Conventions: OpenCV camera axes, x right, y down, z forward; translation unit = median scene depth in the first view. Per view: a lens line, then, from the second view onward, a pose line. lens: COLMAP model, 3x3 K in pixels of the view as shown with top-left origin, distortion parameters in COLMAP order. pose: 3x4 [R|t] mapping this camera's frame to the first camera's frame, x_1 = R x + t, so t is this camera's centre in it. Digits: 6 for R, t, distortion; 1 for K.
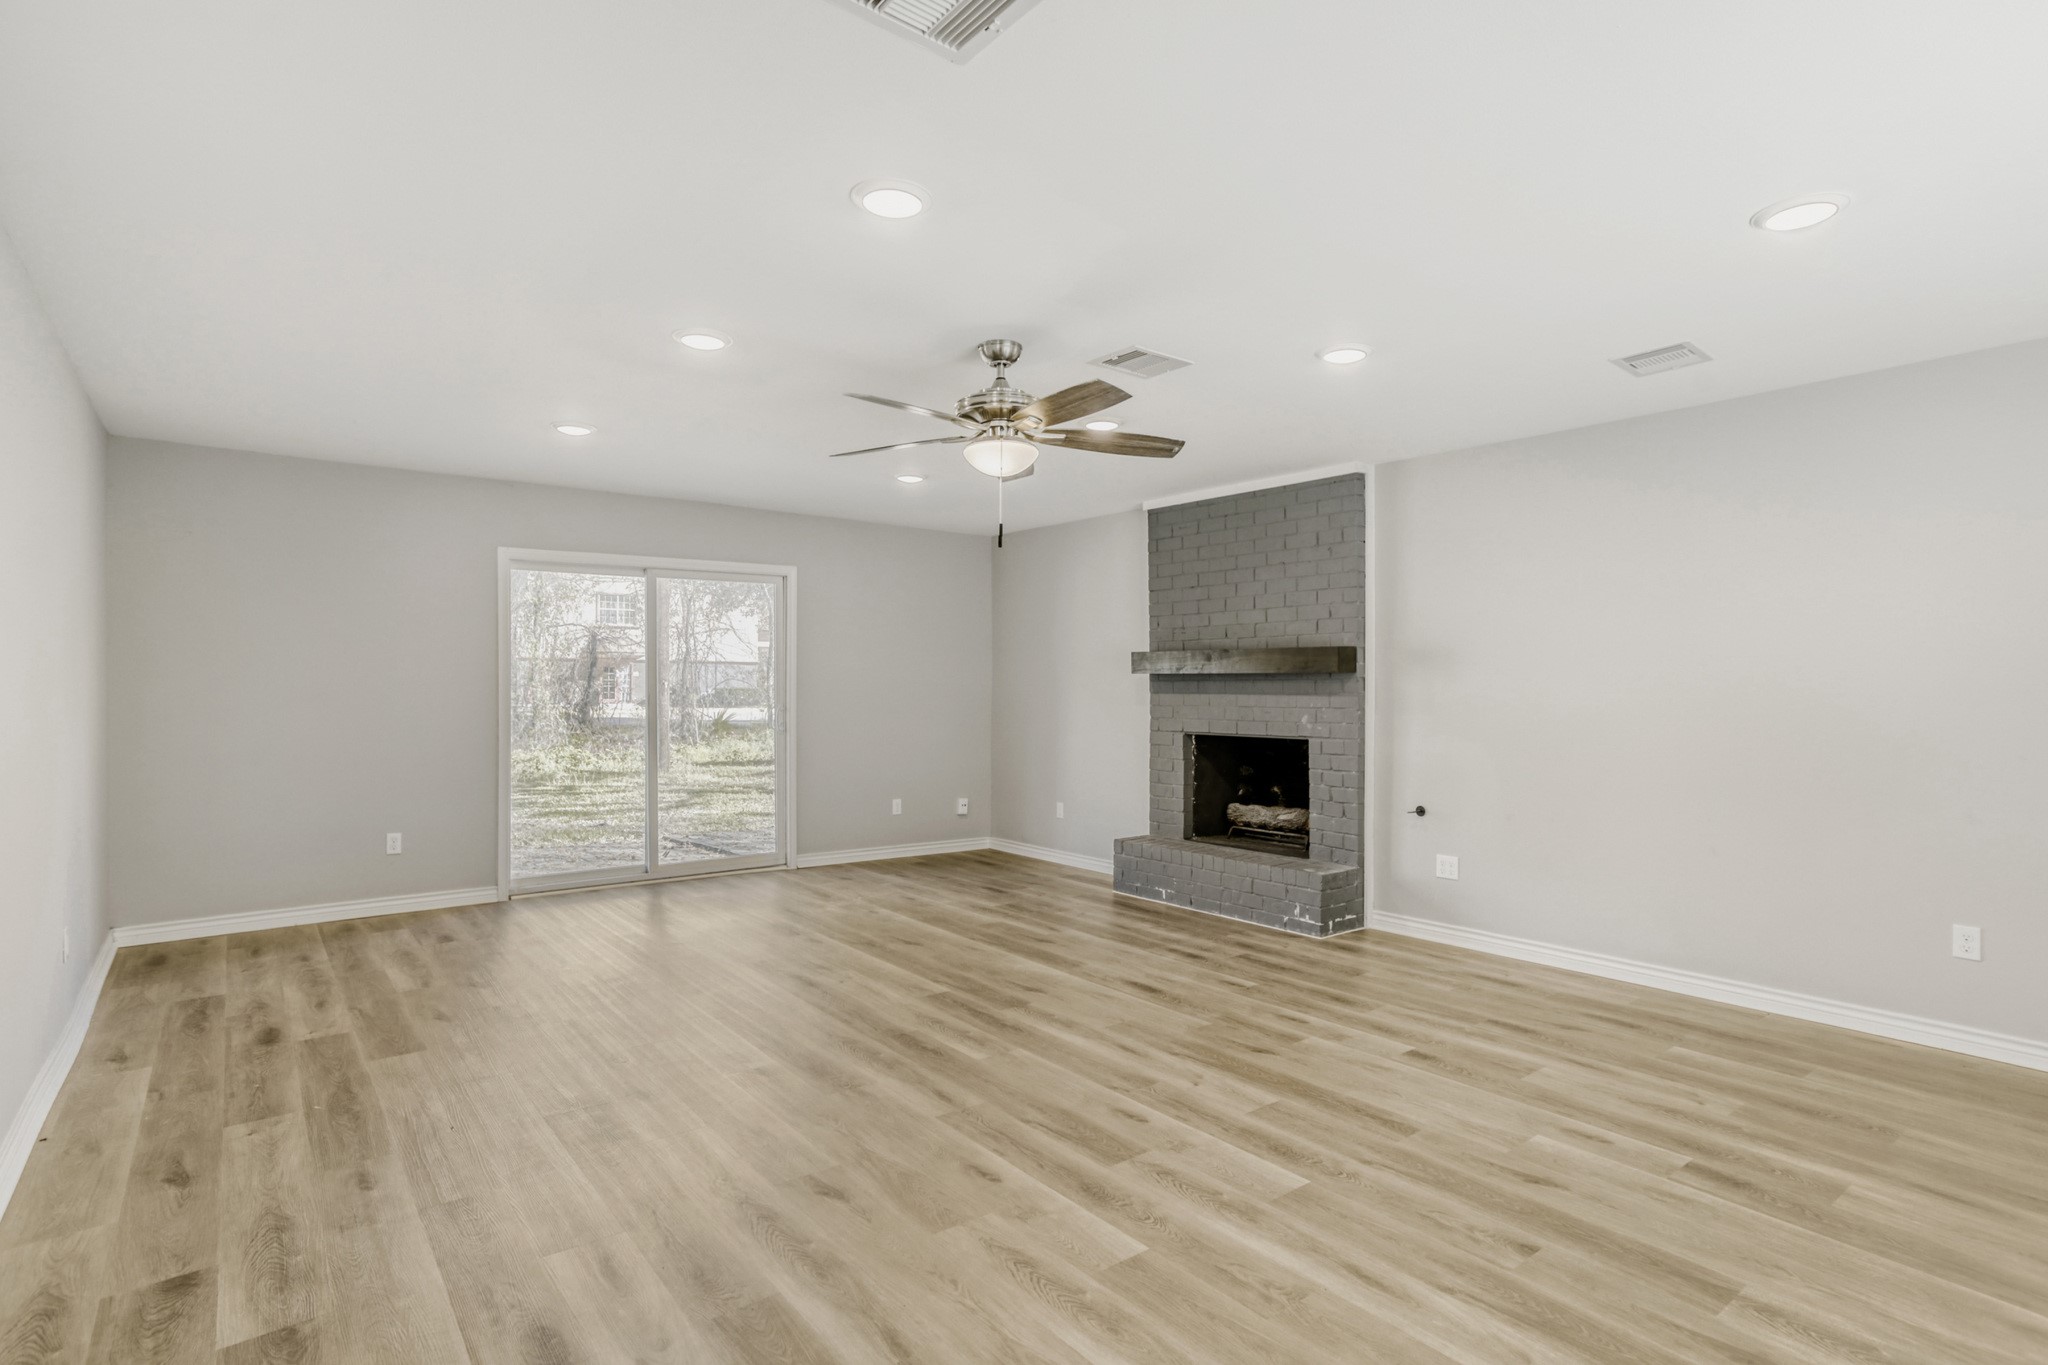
lens RADIAL K [[1041.5, 0, 1026.4], [0, 1041.5, 686.0], [0, 0, 1]] dist [0.001860, 0.006601]
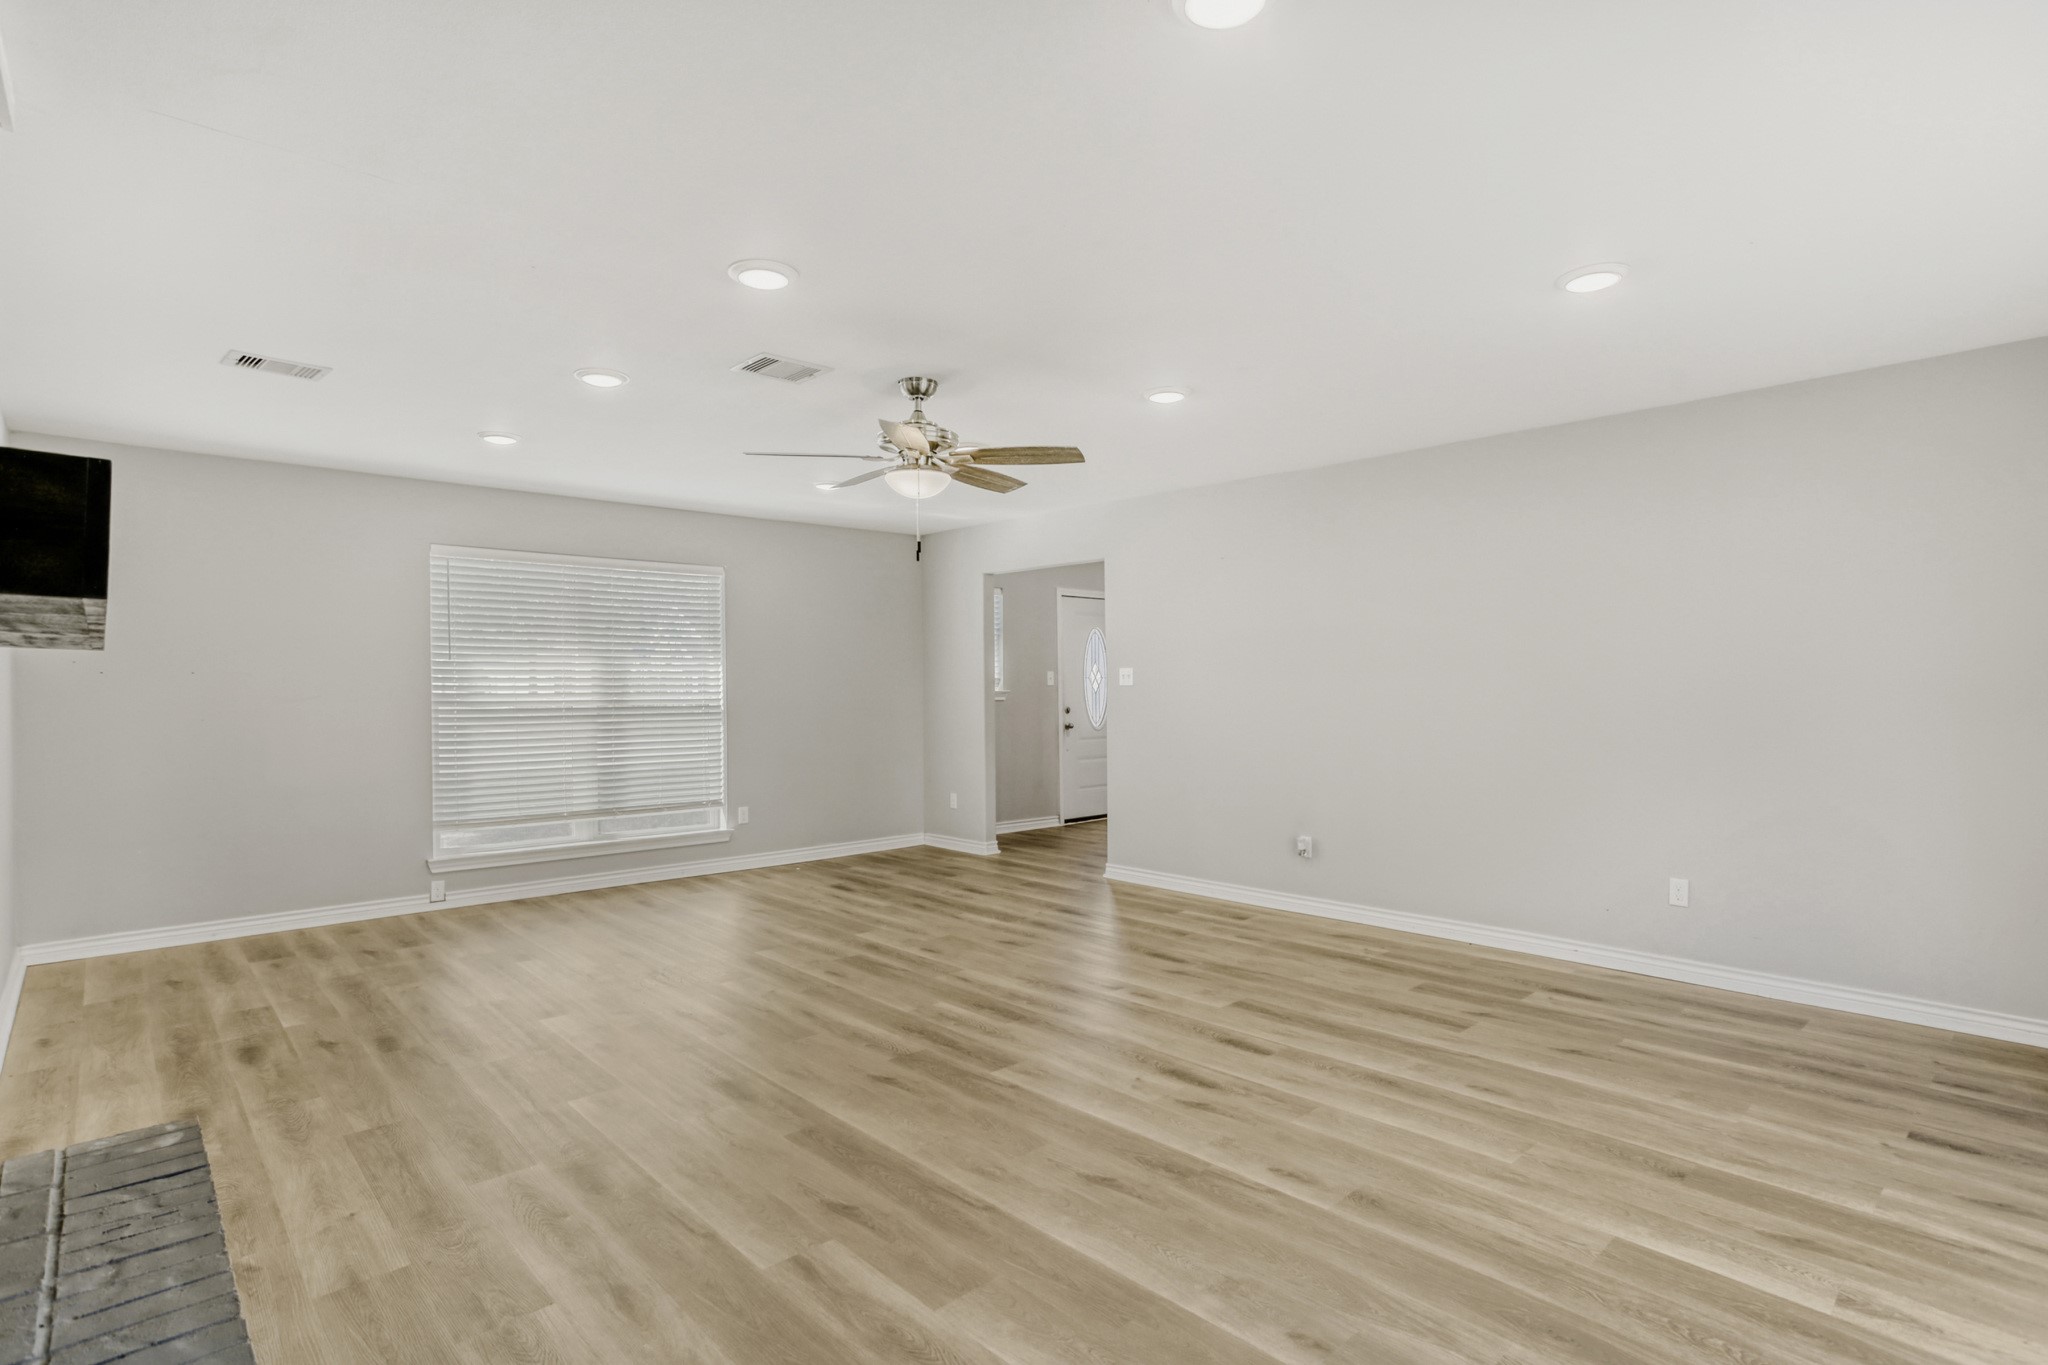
lens RADIAL K [[1041.5, 0, 1026.2], [0, 1041.5, 679.1], [0, 0, 1]] dist [0.001860, 0.006601]
pose [[-0.996324, 0.002075, -0.085637, -0.037654], [0.002514, 0.999984, -0.005023, -0.001404], [0.085625, -0.005219, -0.996314, 2.021368]]
